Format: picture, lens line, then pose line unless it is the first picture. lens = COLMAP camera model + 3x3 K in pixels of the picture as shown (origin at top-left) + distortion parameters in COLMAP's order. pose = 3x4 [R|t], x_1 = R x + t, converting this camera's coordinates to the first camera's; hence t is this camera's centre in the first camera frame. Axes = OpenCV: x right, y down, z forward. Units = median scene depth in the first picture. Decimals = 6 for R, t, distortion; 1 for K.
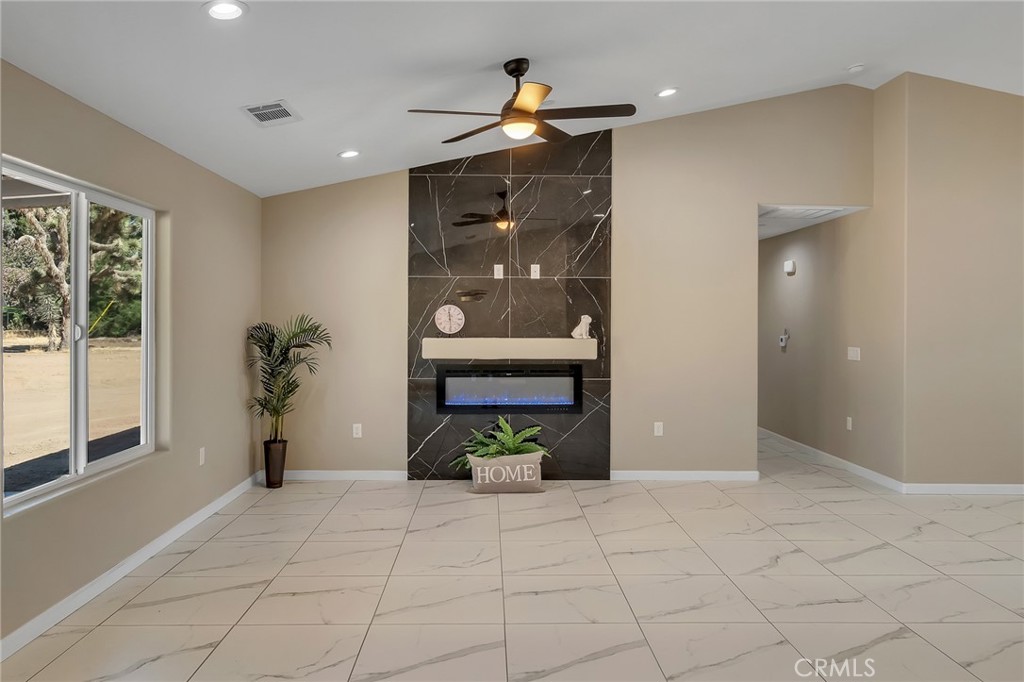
lens RADIAL K [[703.9, 0, 506.2], [0, 703.9, 326.3], [0, 0, 1]] dist [-0.005120, 0.002708]
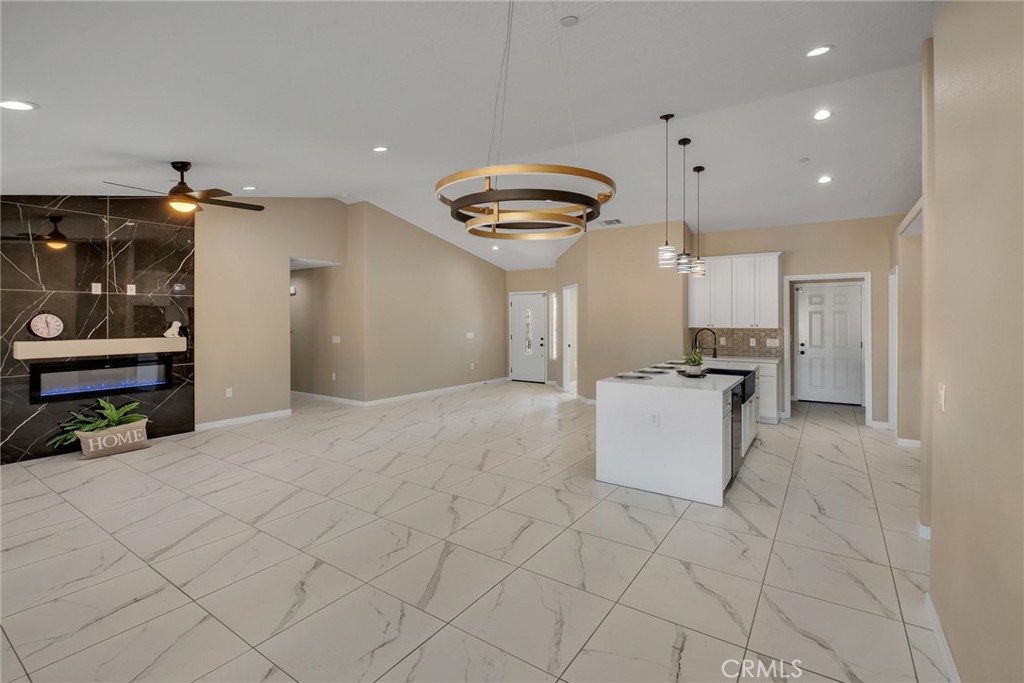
lens RADIAL K [[462.7, 0, 512.5], [0, 462.7, 332.6], [0, 0, 1]] dist [-0.001400, -0.000368]
pose [[0.588167, -0.030558, 0.808162, -0.251770], [0.009489, 0.999478, 0.030886, -0.015300], [-0.808684, -0.010498, 0.588150, -0.127706]]
